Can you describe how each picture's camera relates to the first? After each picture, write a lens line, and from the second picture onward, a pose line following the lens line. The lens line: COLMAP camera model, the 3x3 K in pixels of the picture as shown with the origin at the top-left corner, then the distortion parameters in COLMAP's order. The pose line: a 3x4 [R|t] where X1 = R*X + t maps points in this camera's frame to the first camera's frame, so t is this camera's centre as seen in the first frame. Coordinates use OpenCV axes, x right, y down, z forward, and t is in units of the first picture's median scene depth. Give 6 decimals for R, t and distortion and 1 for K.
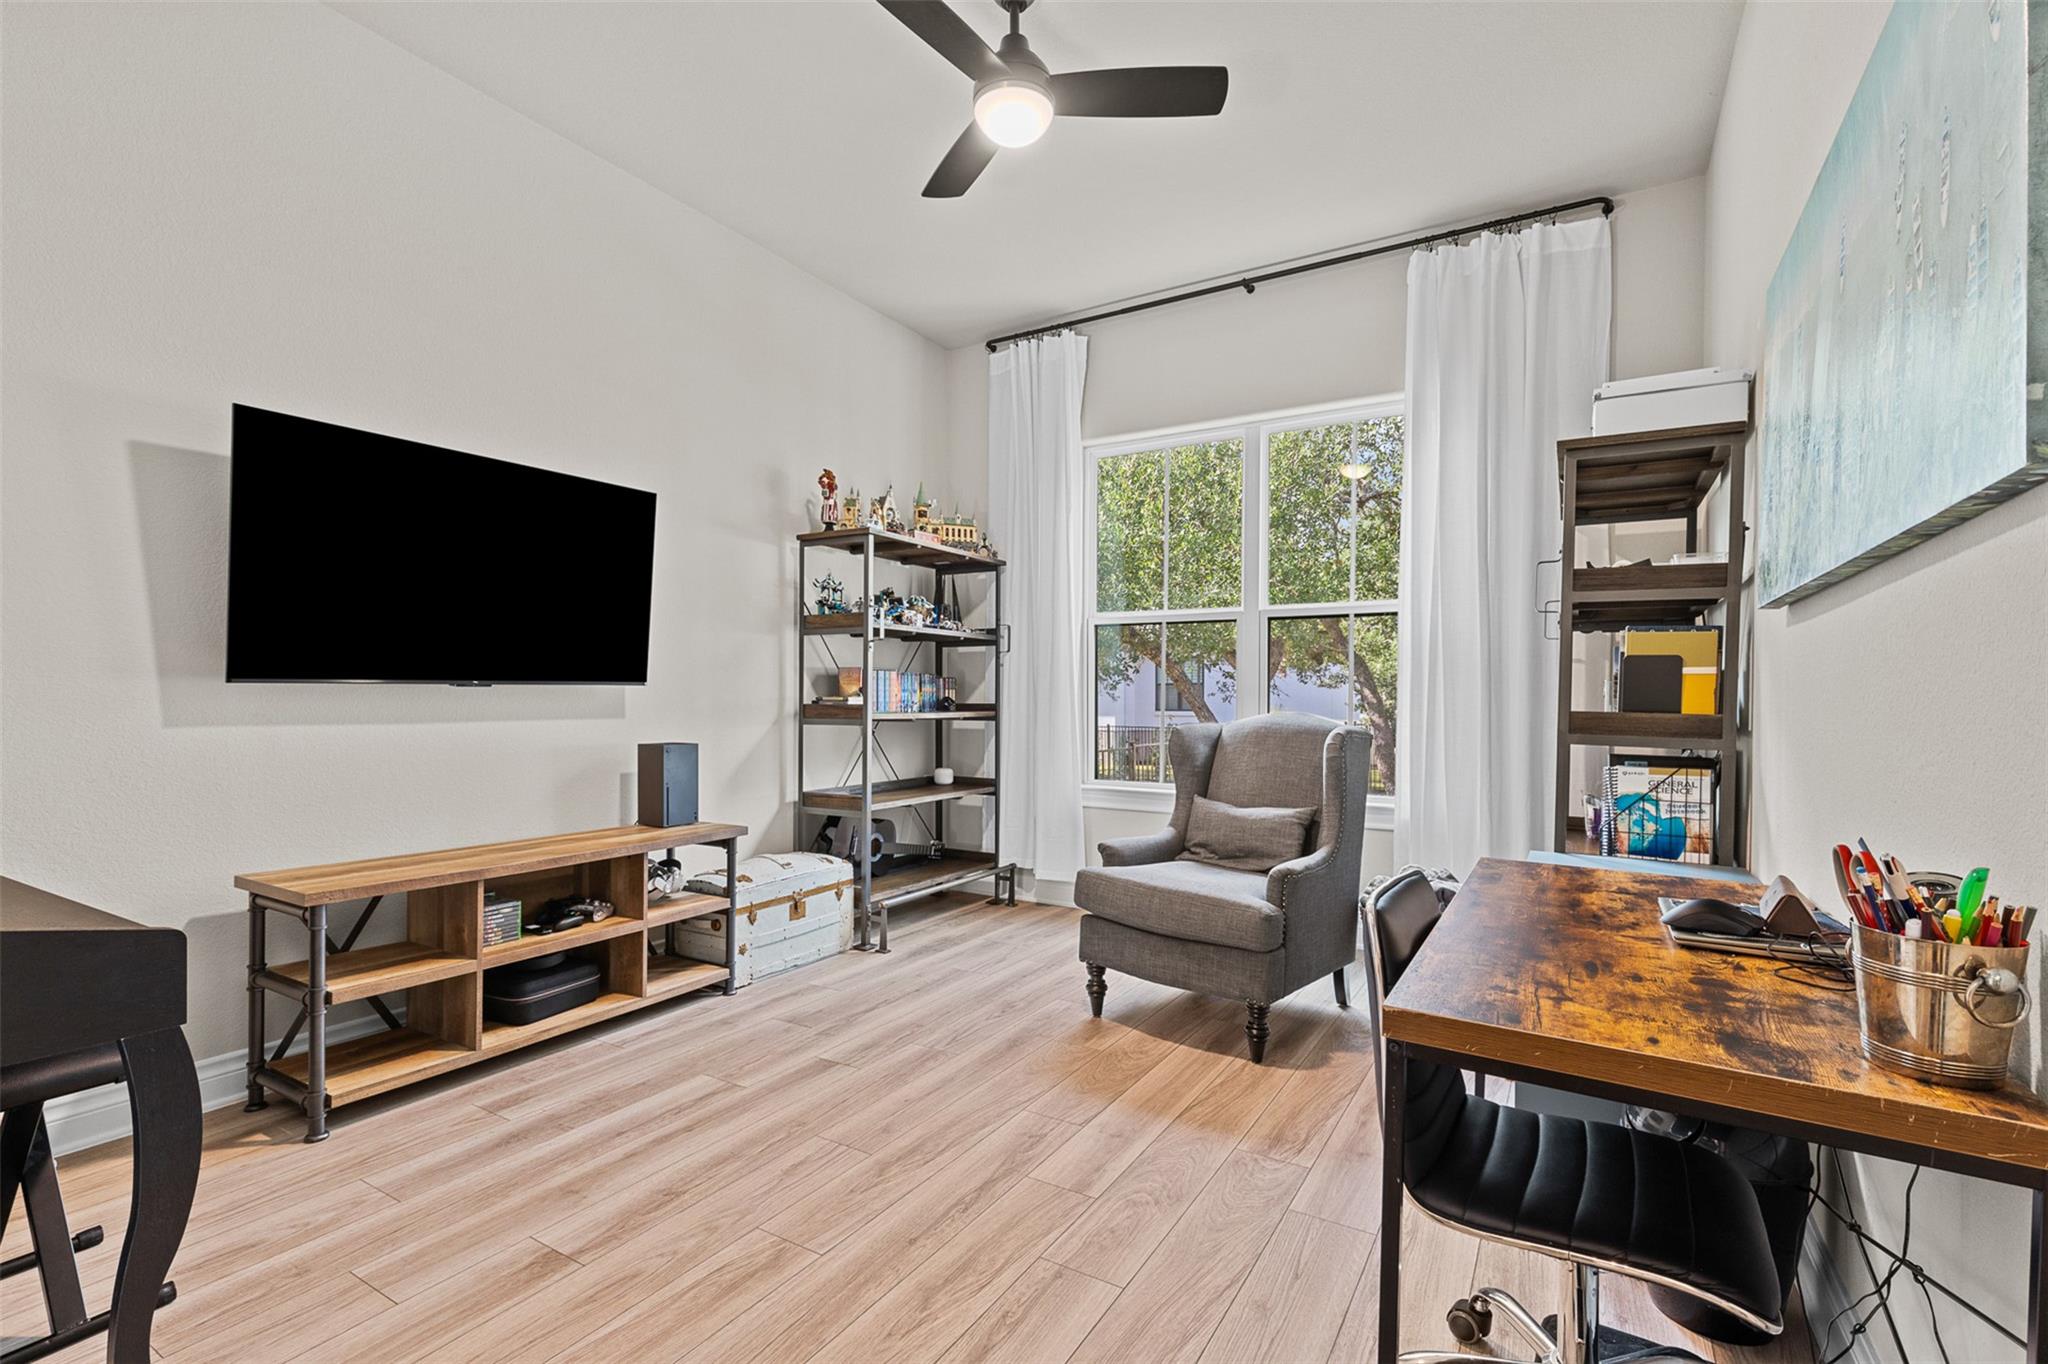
lens RADIAL K [[915.3, 0, 1019.5], [0, 915.3, 693.8], [0, 0, 1]] dist [0.003877, -0.000219]
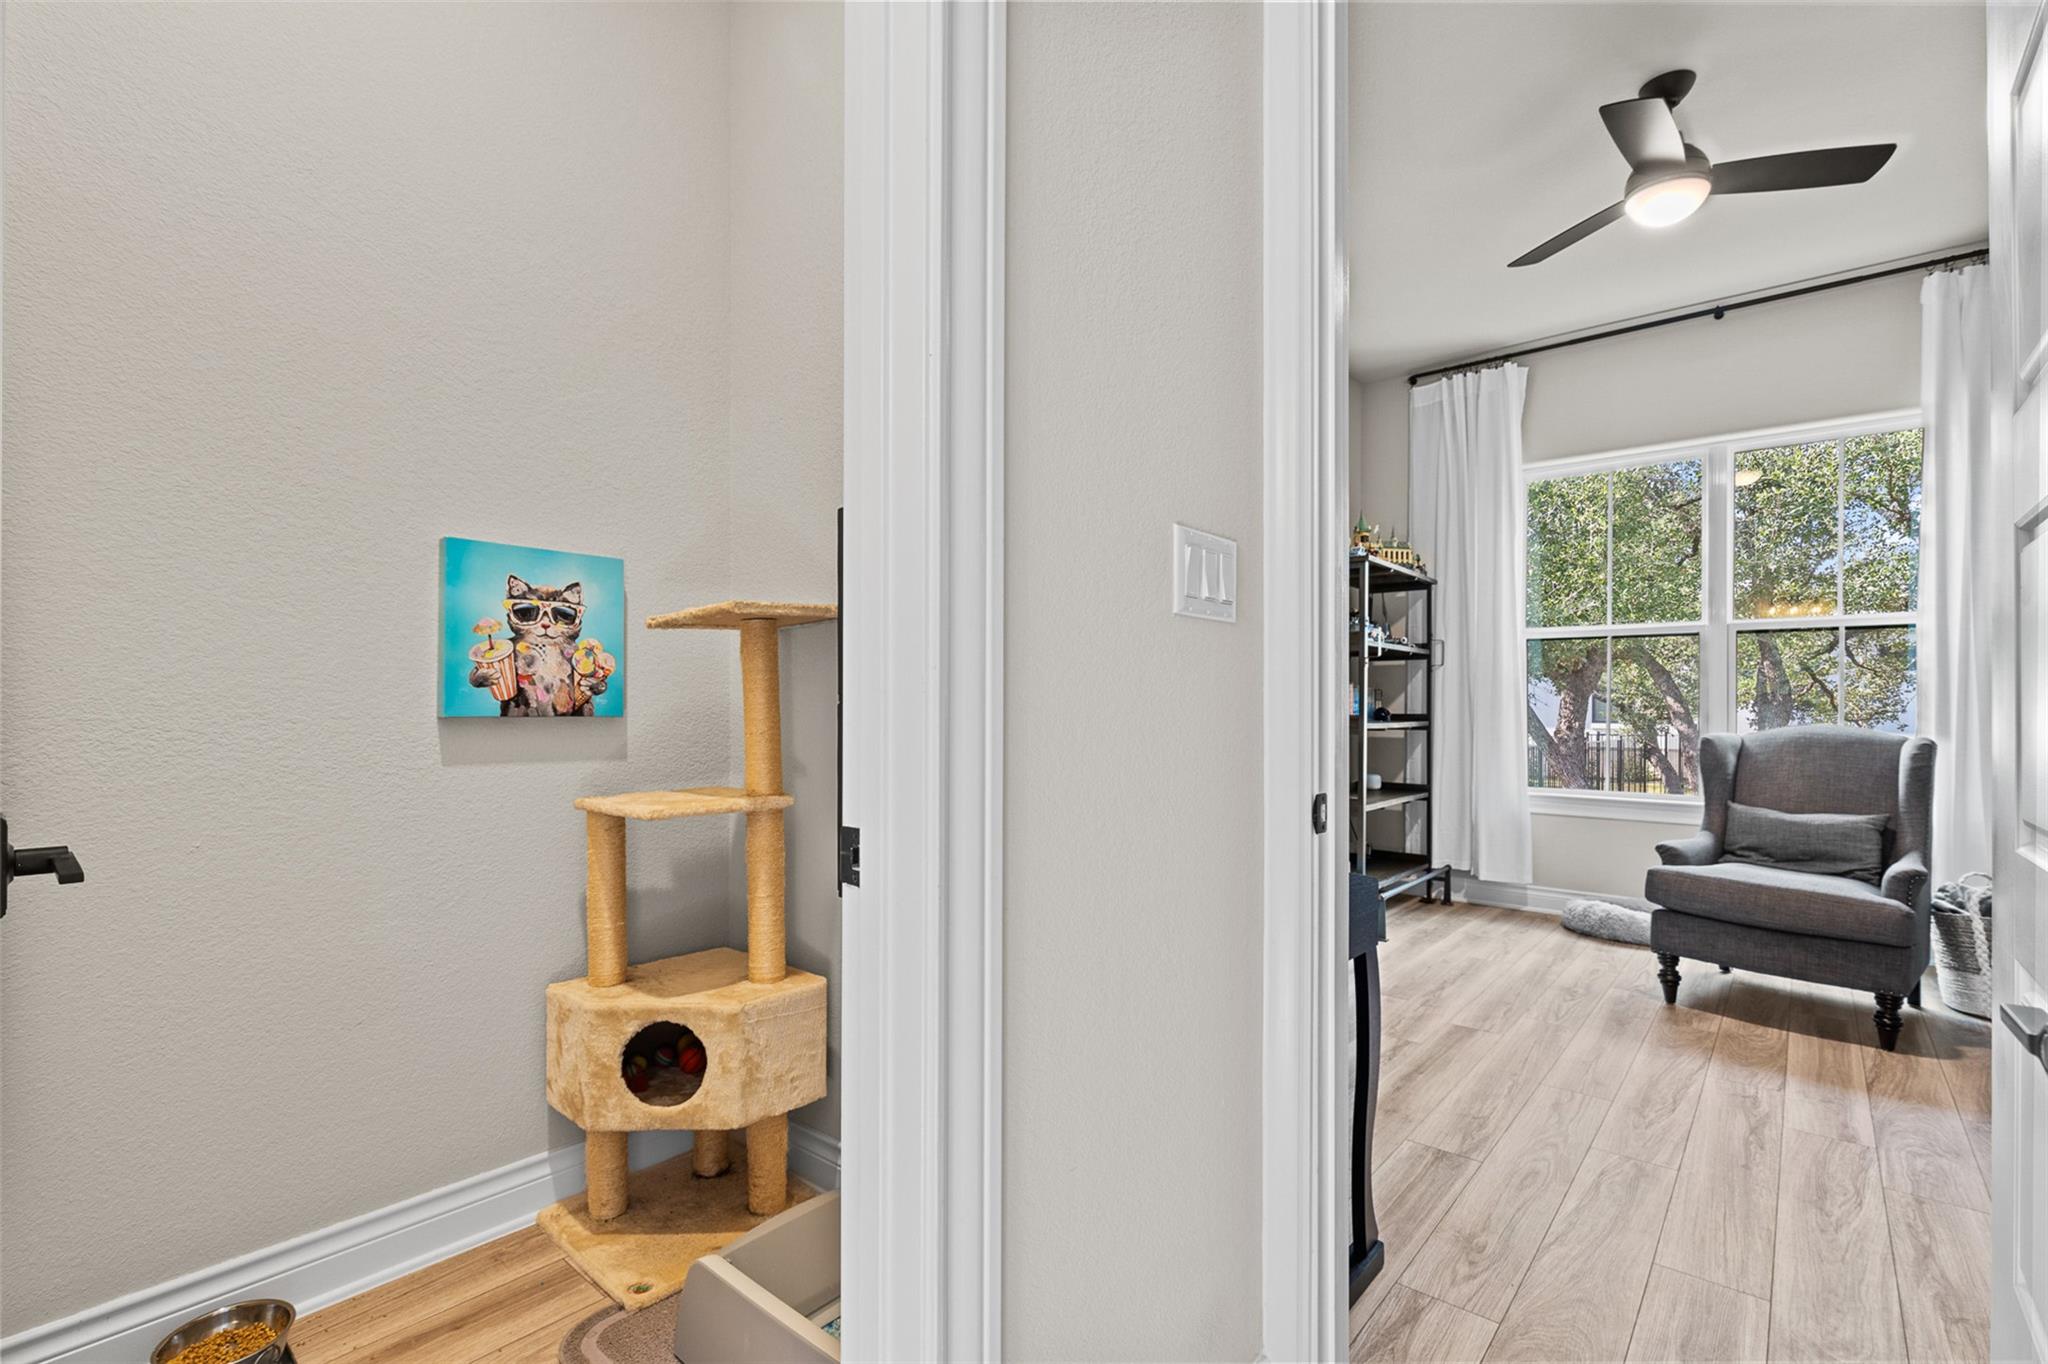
lens RADIAL K [[915.3, 0, 1032.3], [0, 915.3, 686.1], [0, 0, 1]] dist [0.003877, -0.000219]
pose [[0.987840, -0.003966, -0.155420, -0.458953], [0.001161, 0.999835, -0.018134, -0.004370], [0.155467, 0.017733, 0.987682, -0.182967]]
